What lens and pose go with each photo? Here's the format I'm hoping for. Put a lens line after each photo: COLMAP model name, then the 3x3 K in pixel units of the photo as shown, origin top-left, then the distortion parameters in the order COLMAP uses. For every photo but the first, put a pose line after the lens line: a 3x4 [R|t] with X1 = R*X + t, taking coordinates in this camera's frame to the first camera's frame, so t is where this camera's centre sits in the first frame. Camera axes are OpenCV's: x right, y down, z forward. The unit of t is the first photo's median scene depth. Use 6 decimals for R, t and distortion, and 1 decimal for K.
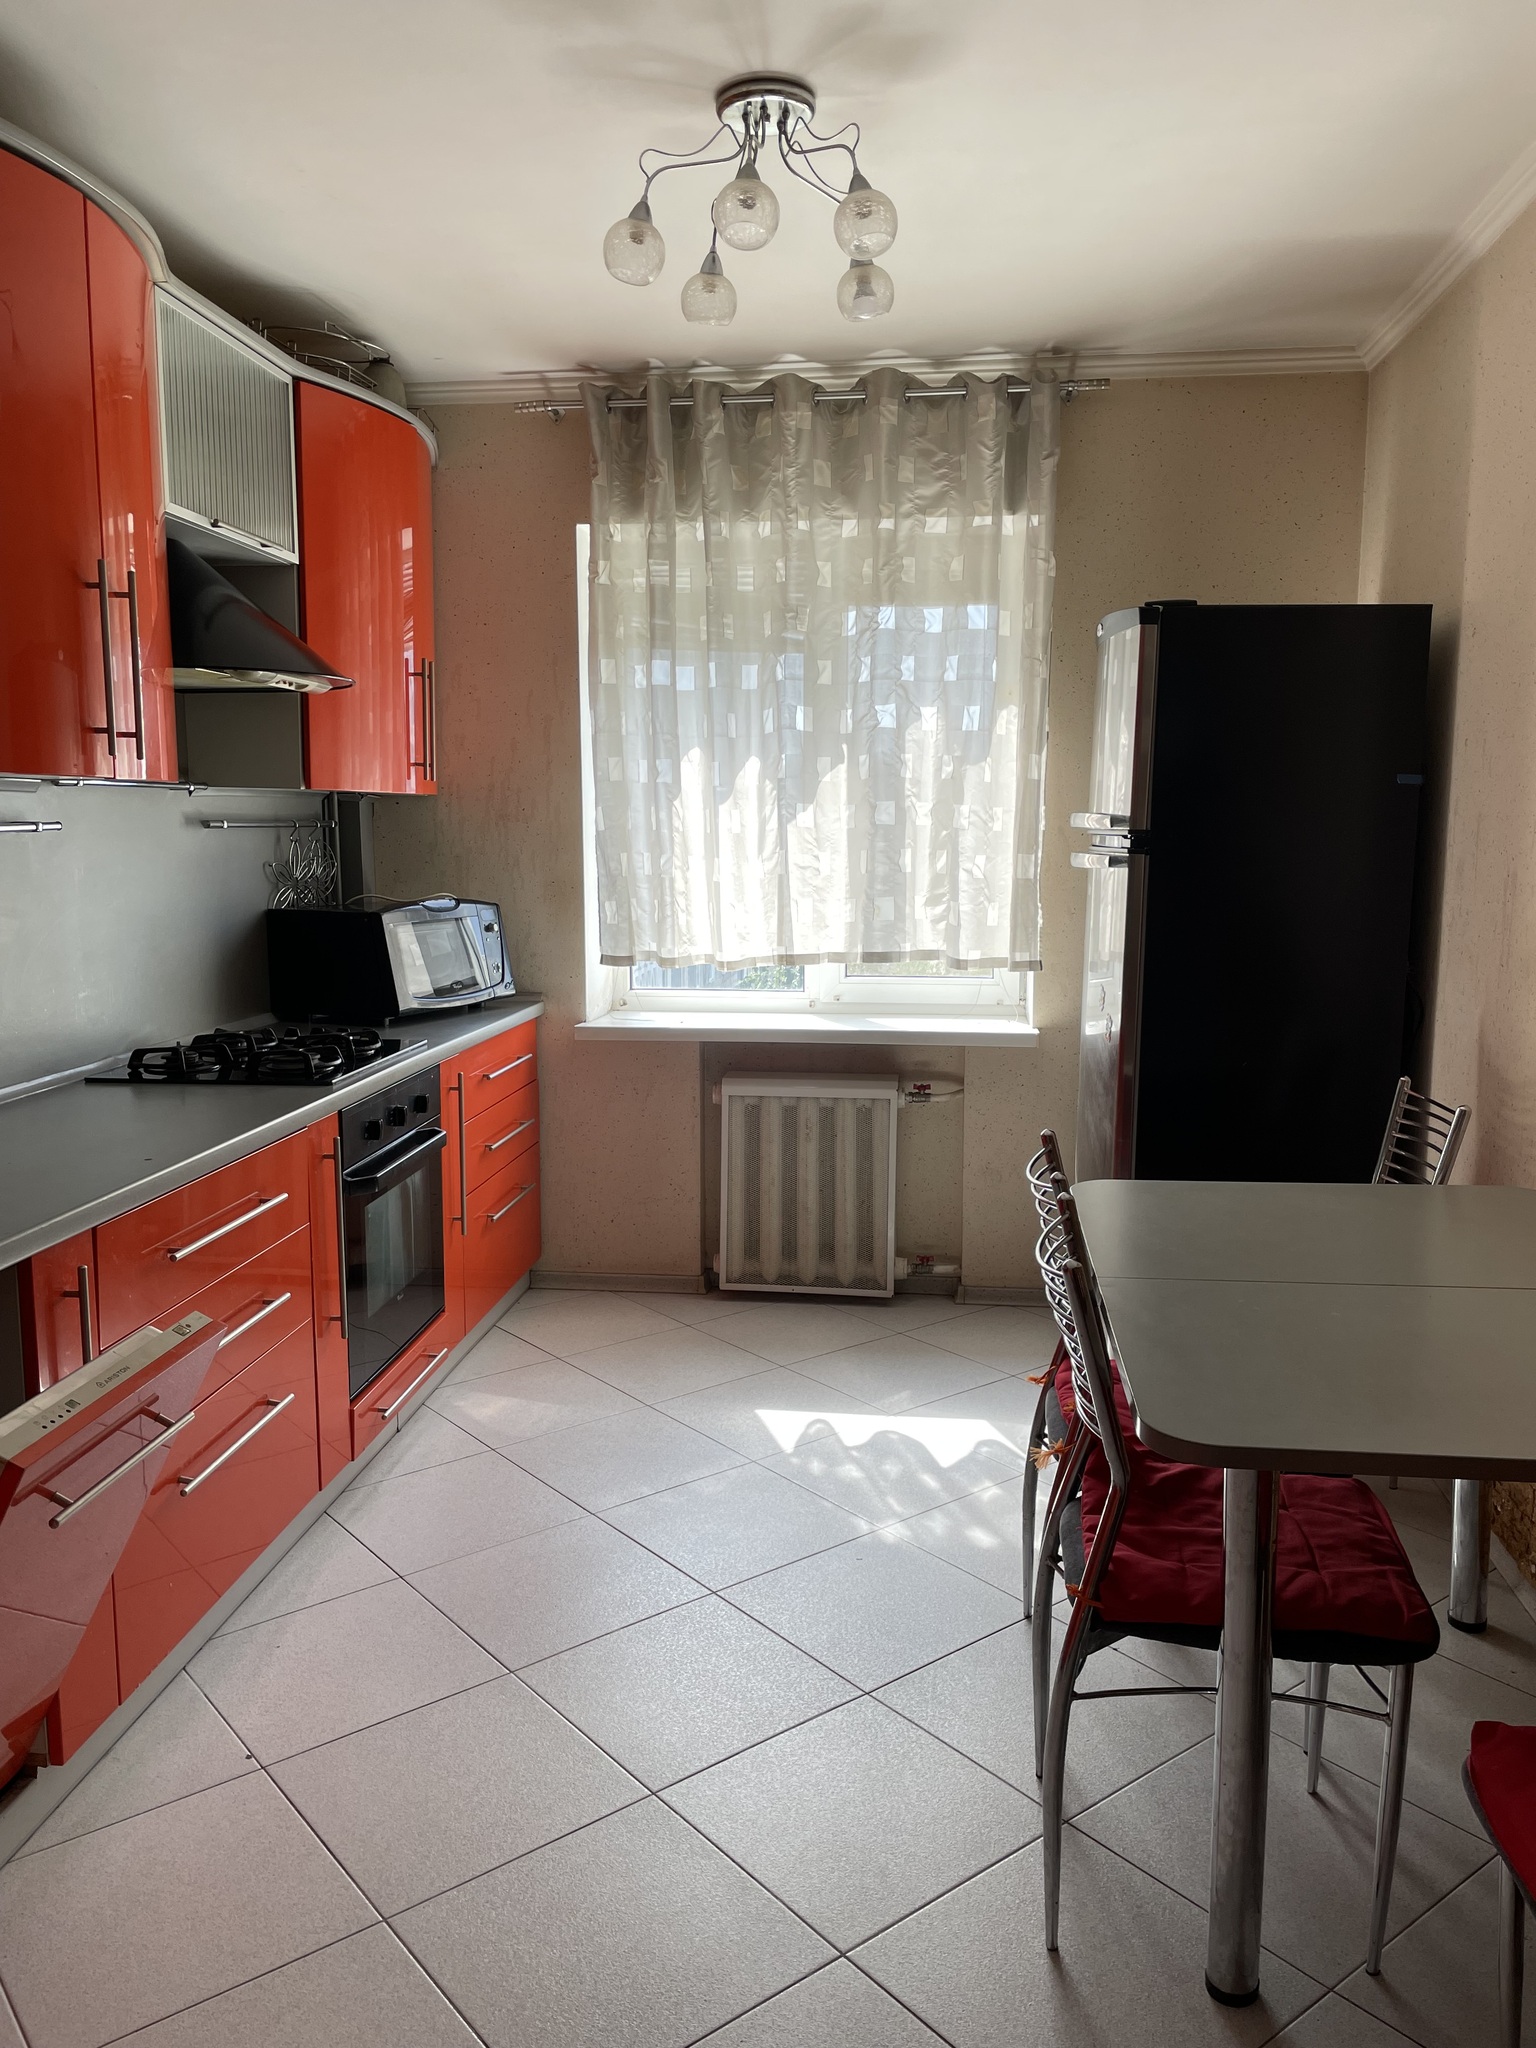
lens RADIAL K [[1567.1, 0, 774.5], [0, 1567.1, 1022.9], [0, 0, 1]] dist [0.094709, -0.124625]
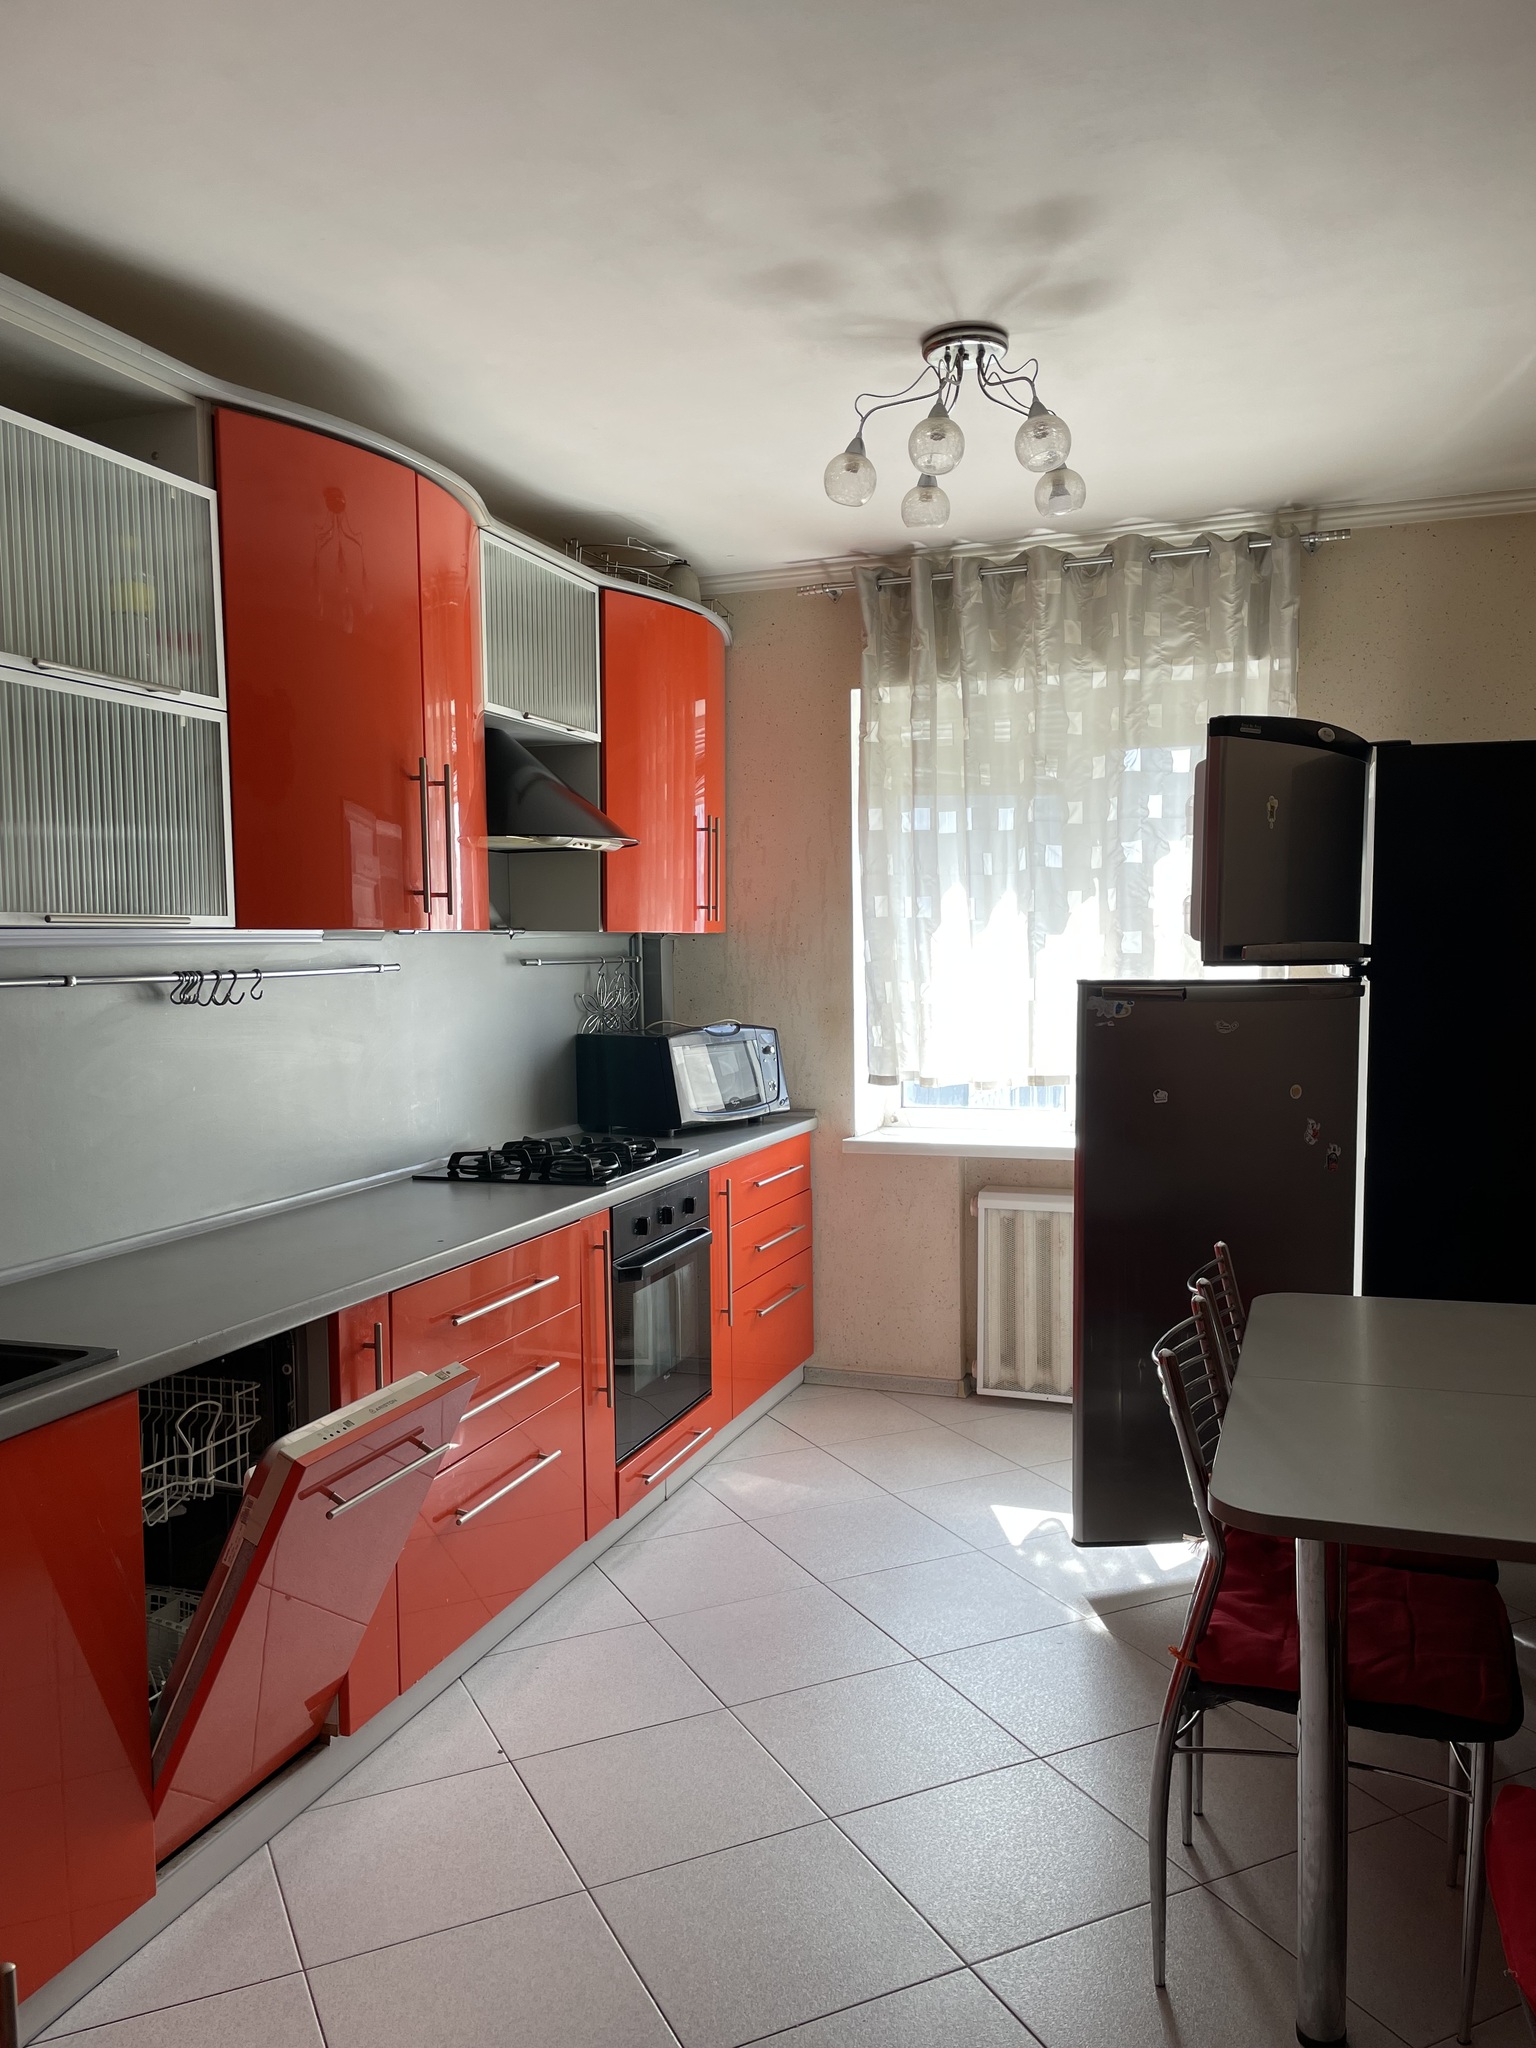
lens RADIAL K [[1568.5, 0, 783.8], [0, 1568.5, 1043.6], [0, 0, 1]] dist [0.095292, -0.128803]
pose [[0.975388, 0.001929, -0.220488, 0.079023], [-0.015887, 0.997978, -0.061547, 0.003074], [0.219923, 0.063535, 0.973446, -0.080427]]
